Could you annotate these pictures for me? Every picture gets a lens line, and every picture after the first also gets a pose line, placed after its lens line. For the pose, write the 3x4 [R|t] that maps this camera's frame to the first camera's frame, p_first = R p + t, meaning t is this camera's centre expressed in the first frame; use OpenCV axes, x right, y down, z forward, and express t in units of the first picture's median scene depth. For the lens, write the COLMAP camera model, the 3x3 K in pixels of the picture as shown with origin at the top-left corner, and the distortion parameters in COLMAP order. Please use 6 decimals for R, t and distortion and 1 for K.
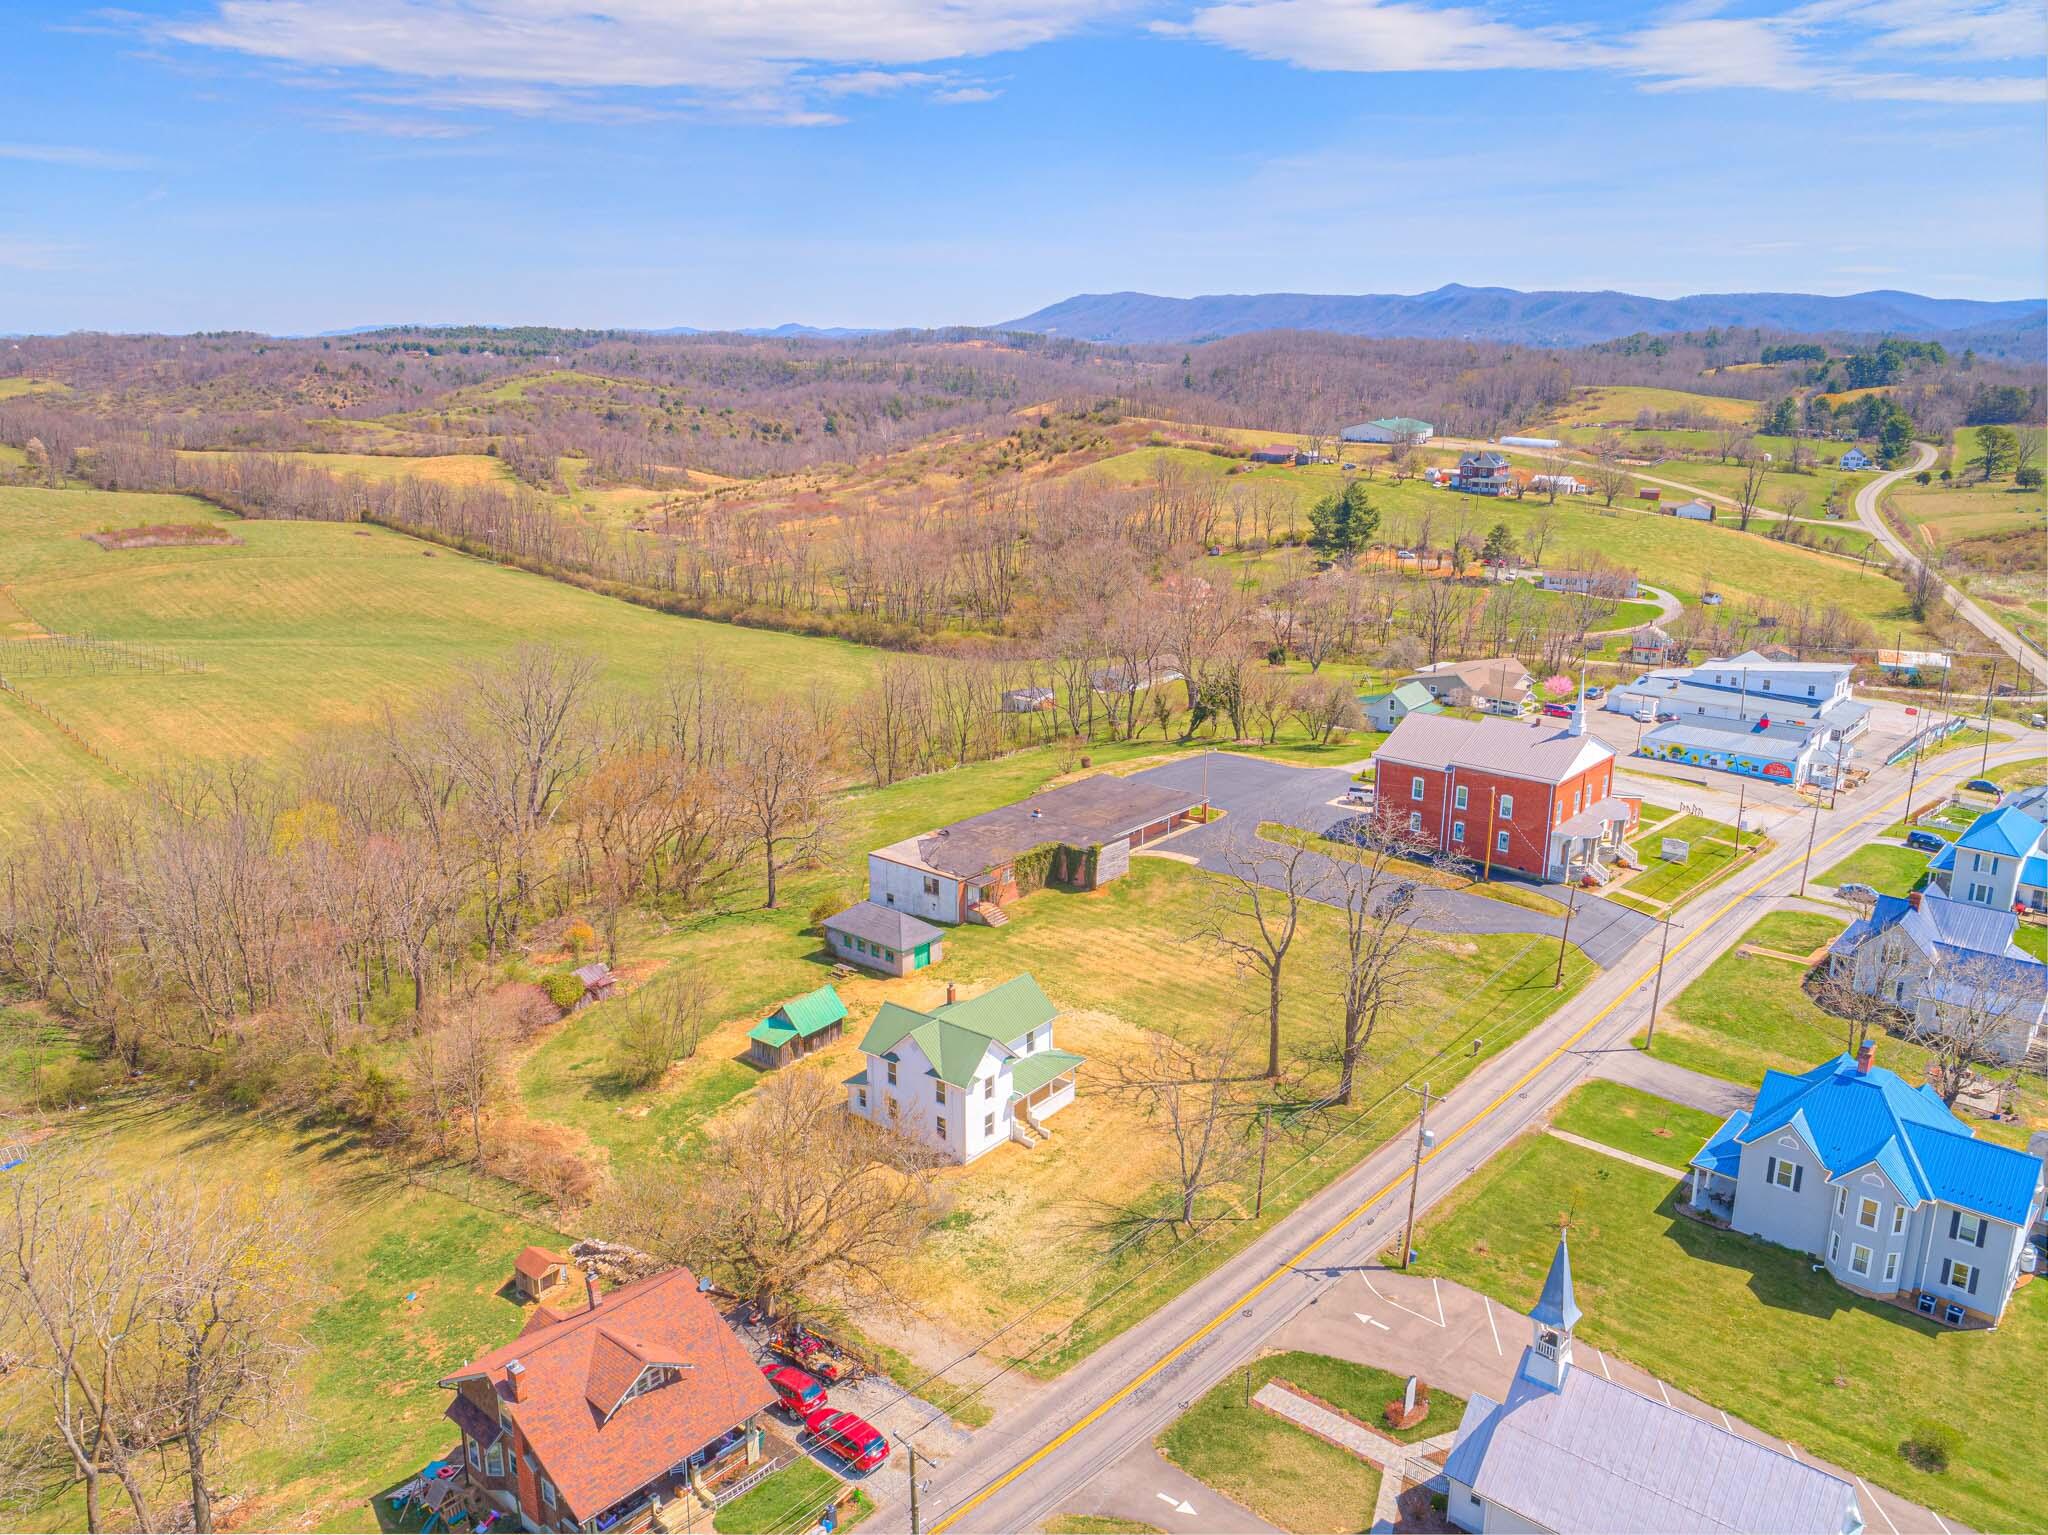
lens RADIAL K [[1557.1, 0, 1024.0], [0, 1557.1, 767.5], [0, 0, 1]] dist [-0.015668, 0.007413]
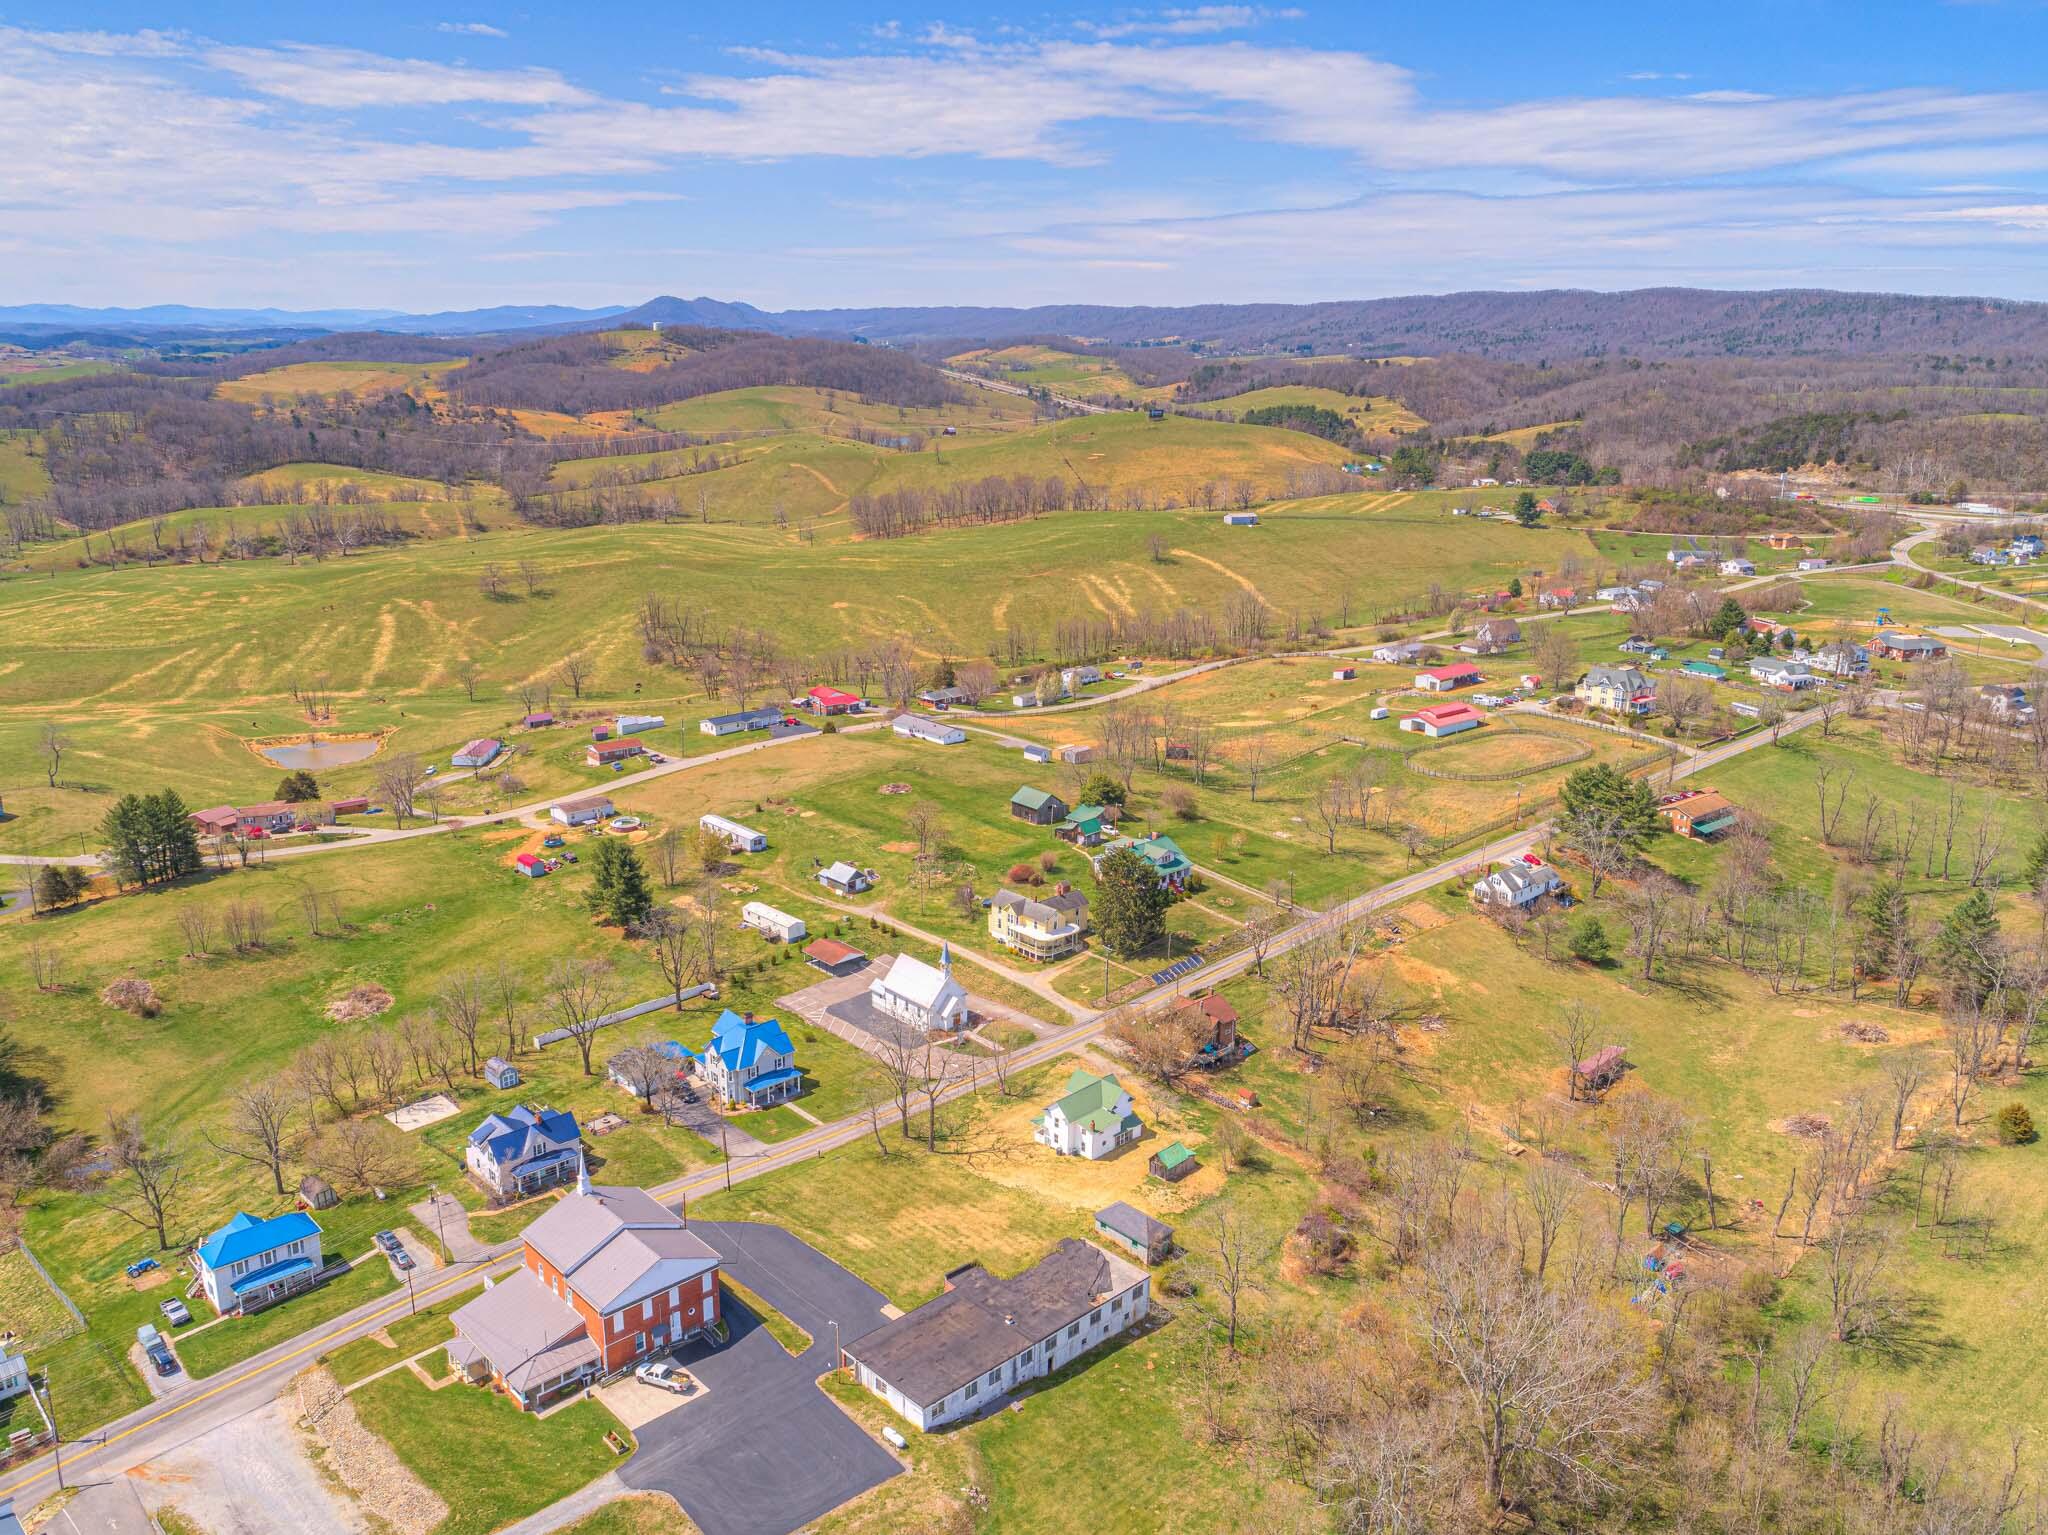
lens RADIAL K [[1583.4, 0, 1024.0], [0, 1583.4, 767.5], [0, 0, 1]] dist [-0.013022, 0.002226]
pose [[-0.994155, -0.043658, 0.098737, -0.143850], [0.013925, 0.855087, 0.518297, -1.334903], [-0.107057, 0.516643, -0.849482, 2.571835]]
